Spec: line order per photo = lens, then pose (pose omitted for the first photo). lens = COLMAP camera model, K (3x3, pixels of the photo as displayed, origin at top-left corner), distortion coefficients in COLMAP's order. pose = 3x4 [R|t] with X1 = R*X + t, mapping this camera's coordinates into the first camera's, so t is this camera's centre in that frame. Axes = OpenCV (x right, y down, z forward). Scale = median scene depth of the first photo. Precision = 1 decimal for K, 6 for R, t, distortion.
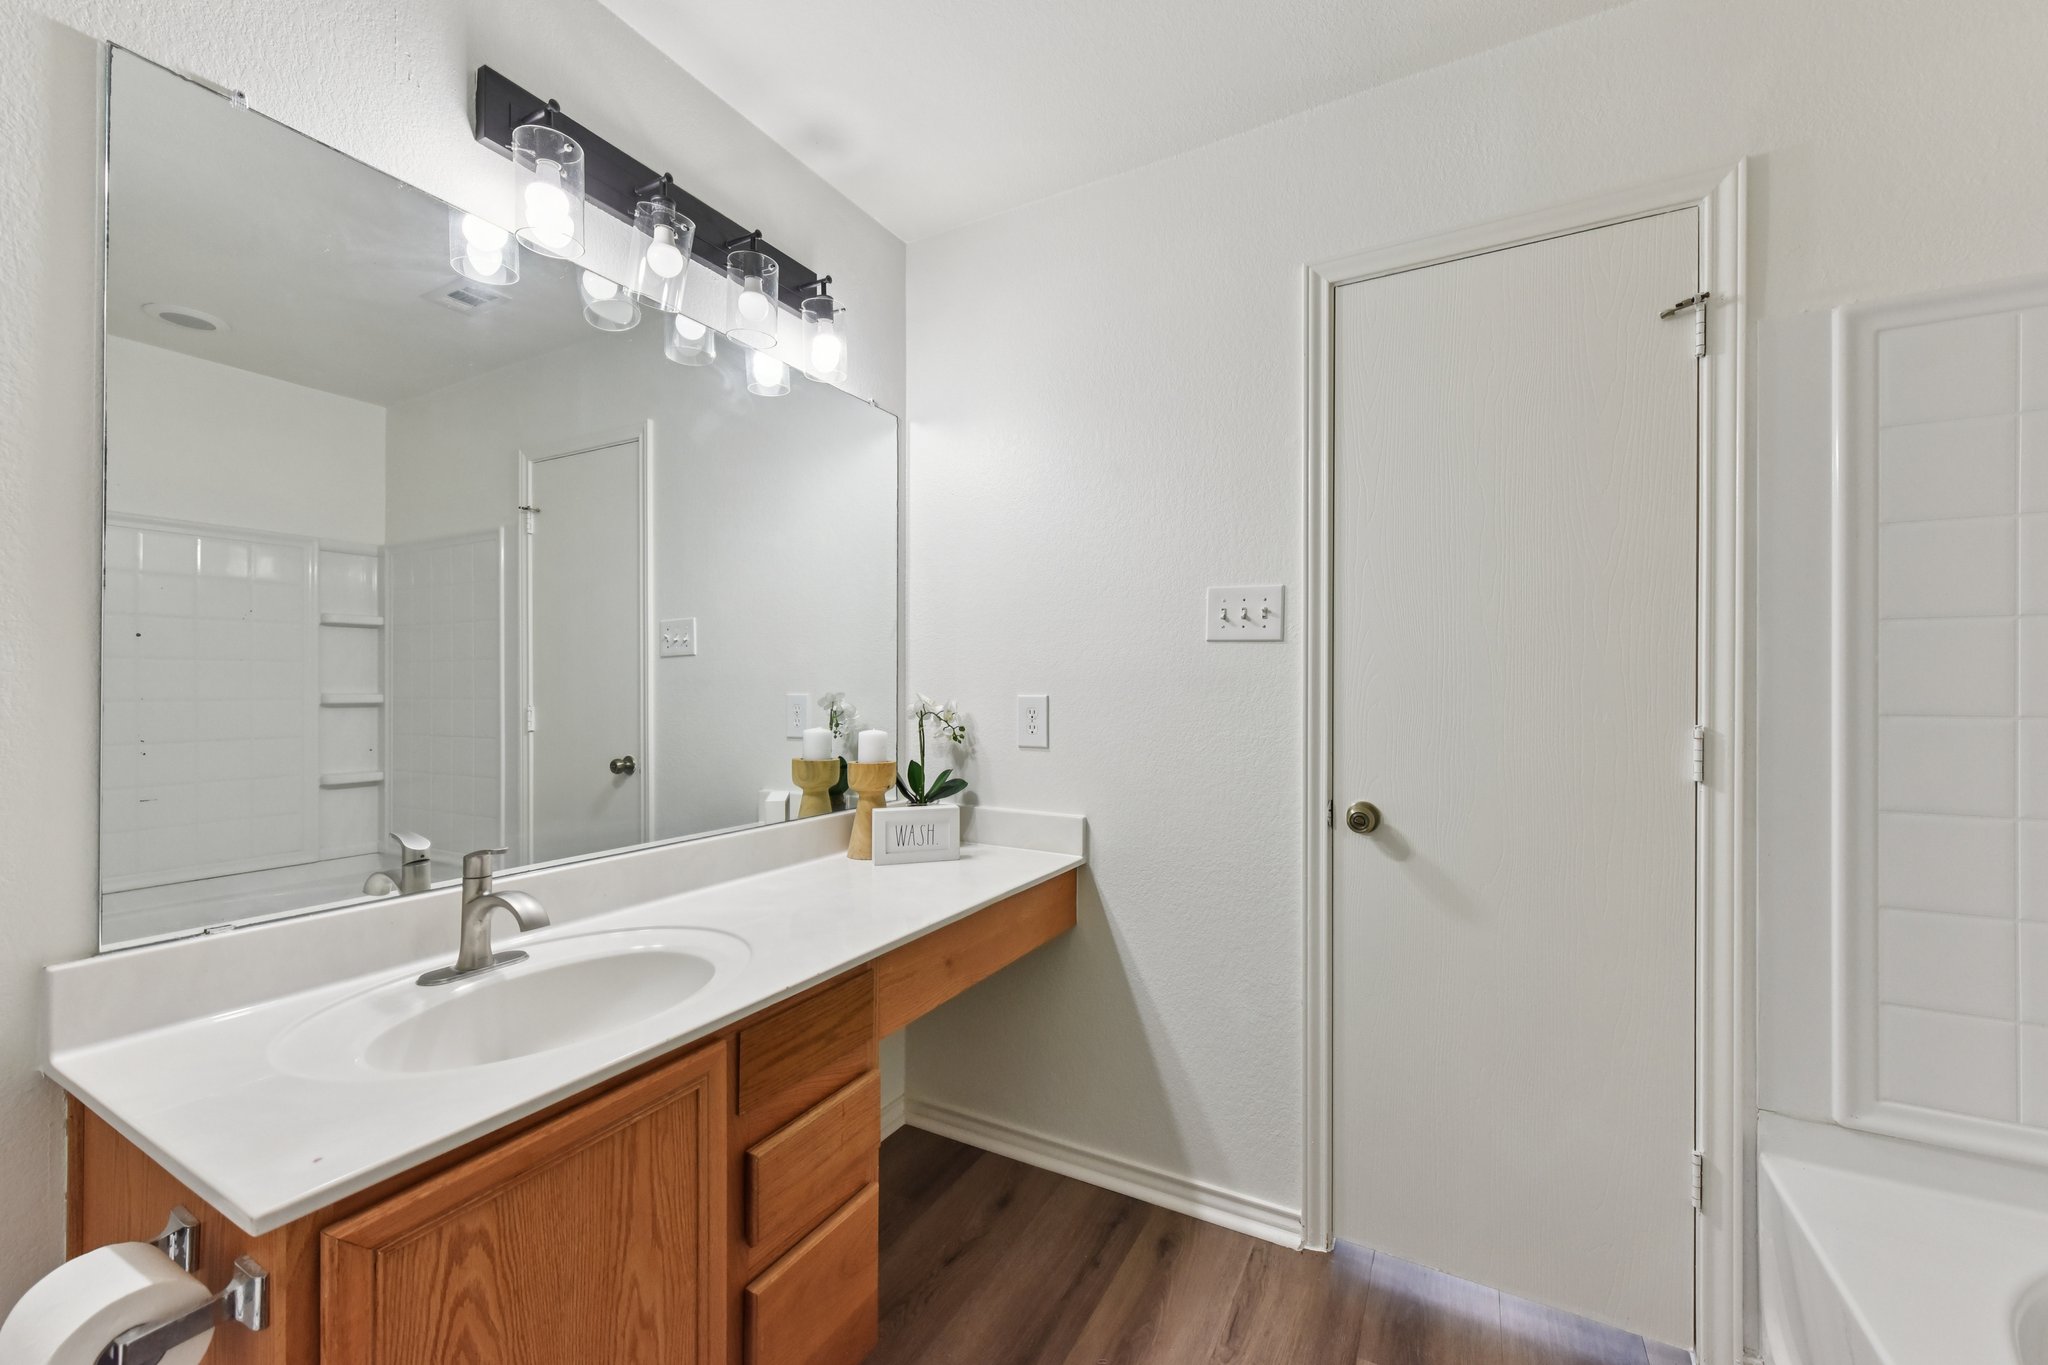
lens RADIAL K [[817.3, 0, 1025.1], [0, 817.3, 679.8], [0, 0, 1]] dist [0.005753, -0.001428]
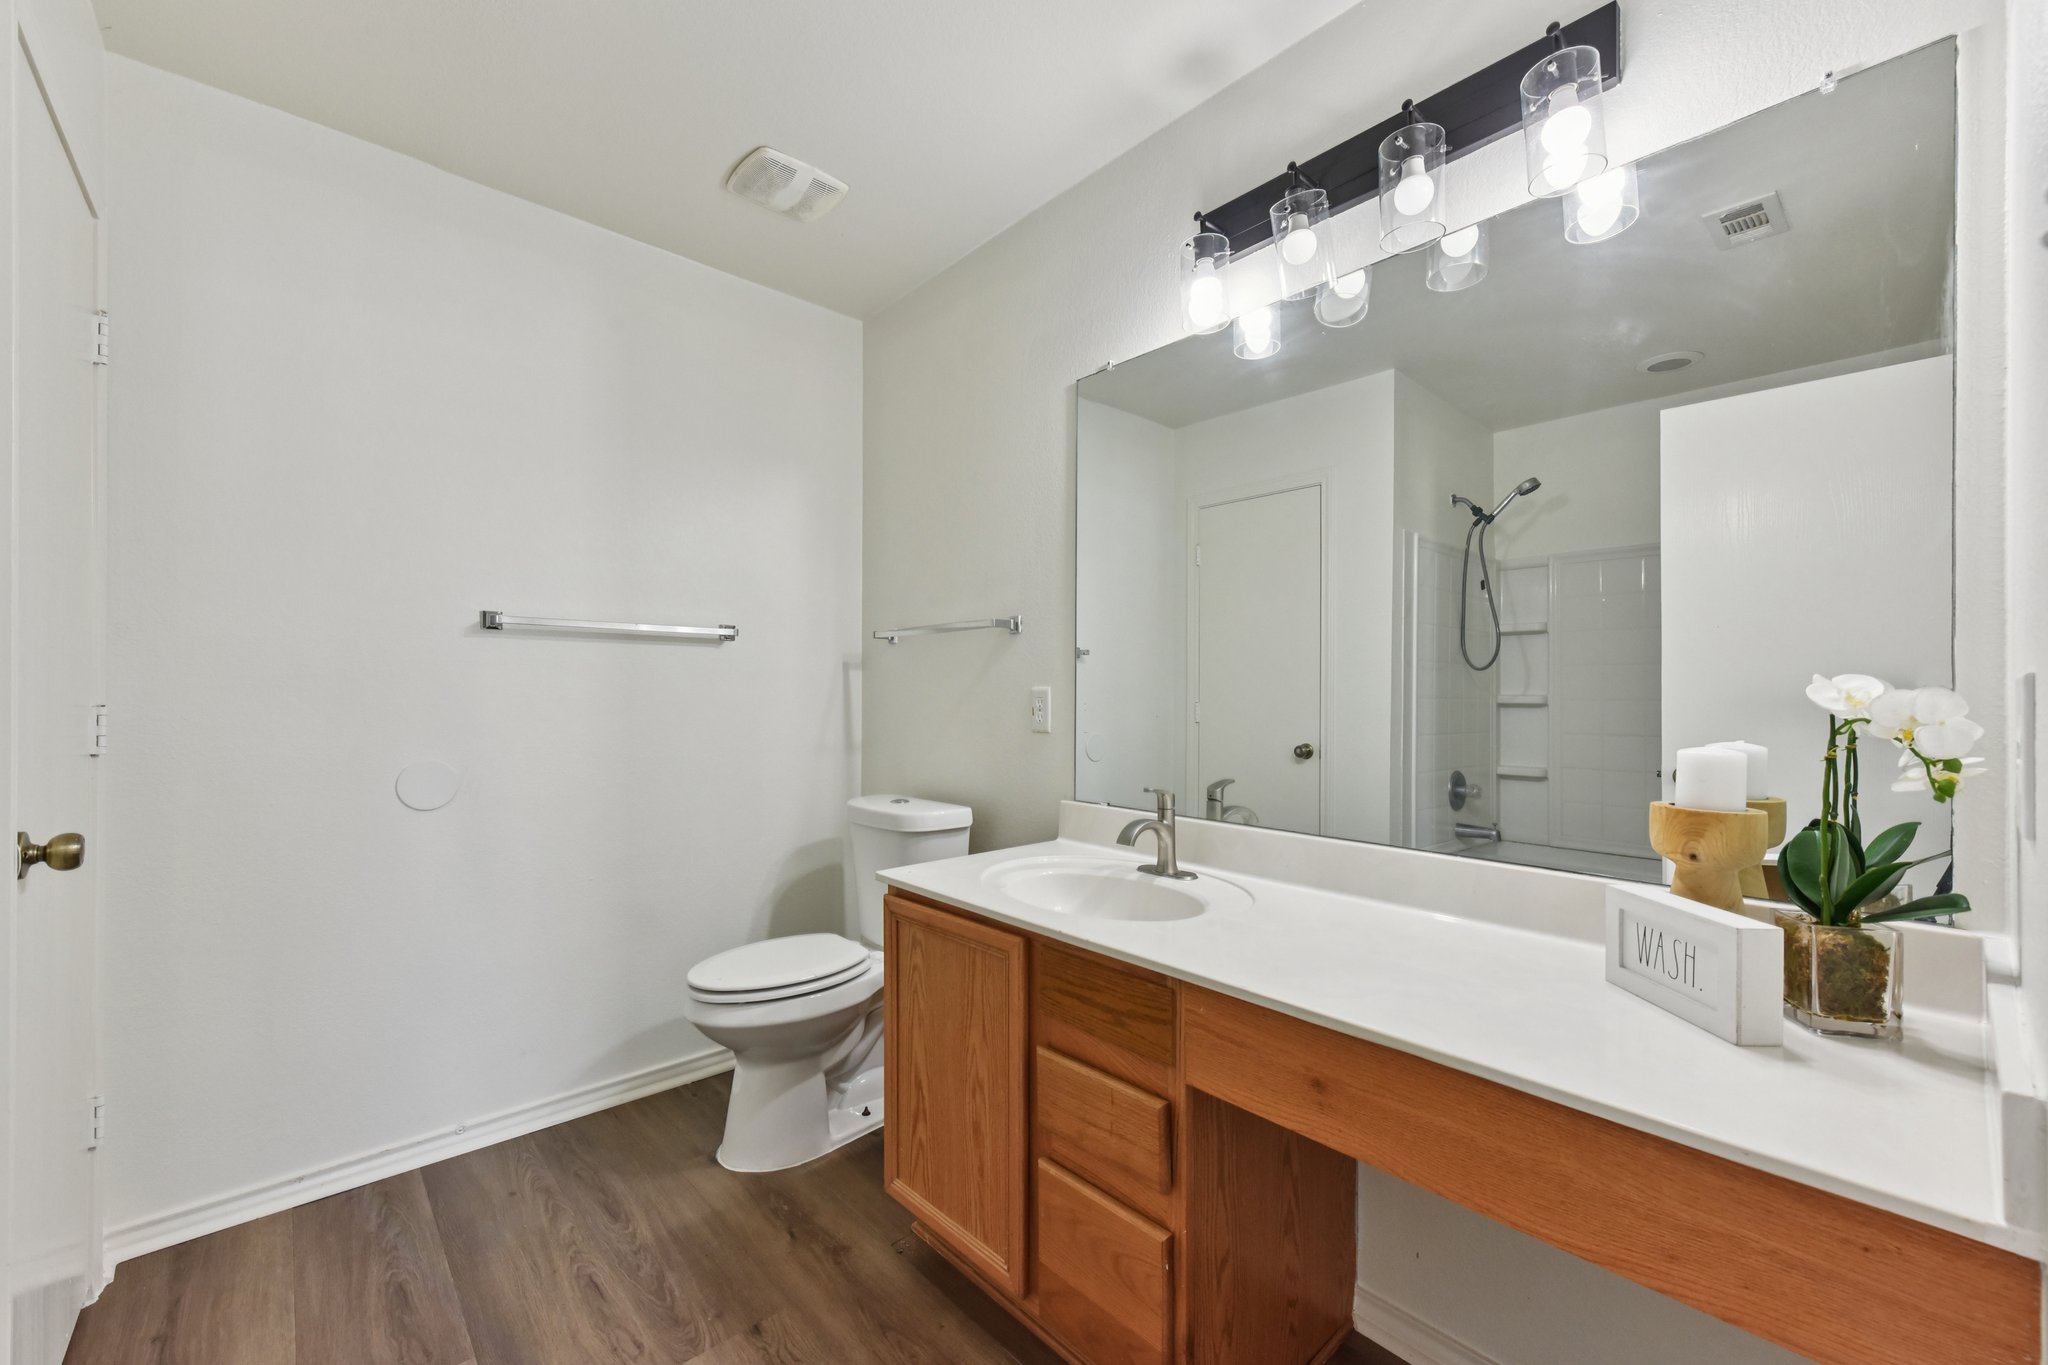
lens RADIAL K [[817.3, 0, 1032.5], [0, 817.3, 696.3], [0, 0, 1]] dist [0.005753, -0.001428]
pose [[-0.329181, -0.004623, -0.944255, 0.775889], [0.000450, 0.999987, -0.005053, 0.052815], [0.944267, -0.002088, -0.329175, 1.299062]]
